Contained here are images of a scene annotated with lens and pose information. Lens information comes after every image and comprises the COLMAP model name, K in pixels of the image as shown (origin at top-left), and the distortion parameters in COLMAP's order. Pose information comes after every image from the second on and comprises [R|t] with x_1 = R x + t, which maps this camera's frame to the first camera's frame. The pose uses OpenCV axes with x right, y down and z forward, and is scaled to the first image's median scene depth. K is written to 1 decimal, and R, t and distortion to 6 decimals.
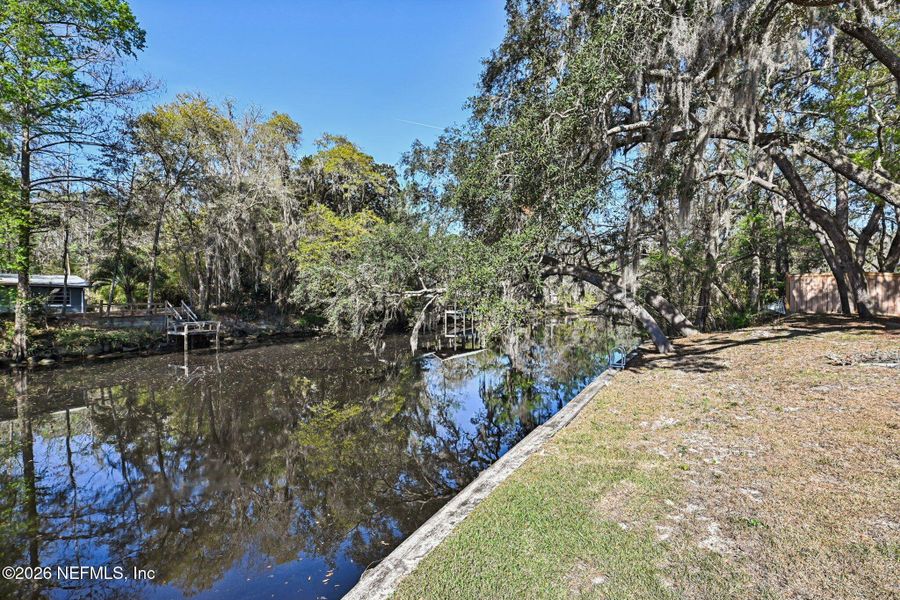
lens RADIAL K [[405.0, 0, 453.7], [0, 405.0, 299.8], [0, 0, 1]] dist [0.000656, 0.000025]
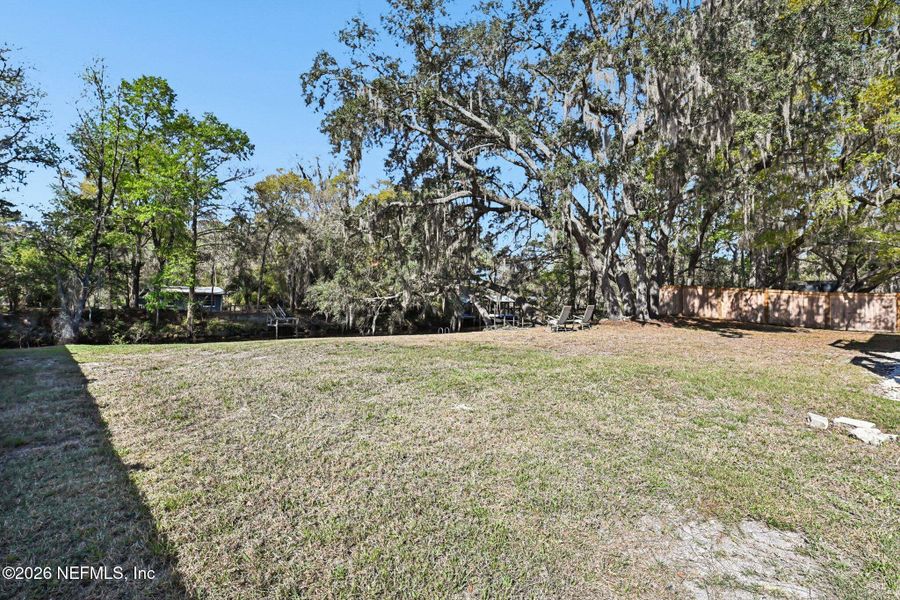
lens RADIAL K [[411.6, 0, 450.5], [0, 411.6, 296.5], [0, 0, 1]] dist [-0.000296, 0.000018]
pose [[0.970009, 0.005443, -0.243008, 0.350550], [-0.011497, 0.999658, -0.023501, 0.003681], [0.242797, 0.025590, 0.969740, -0.348656]]
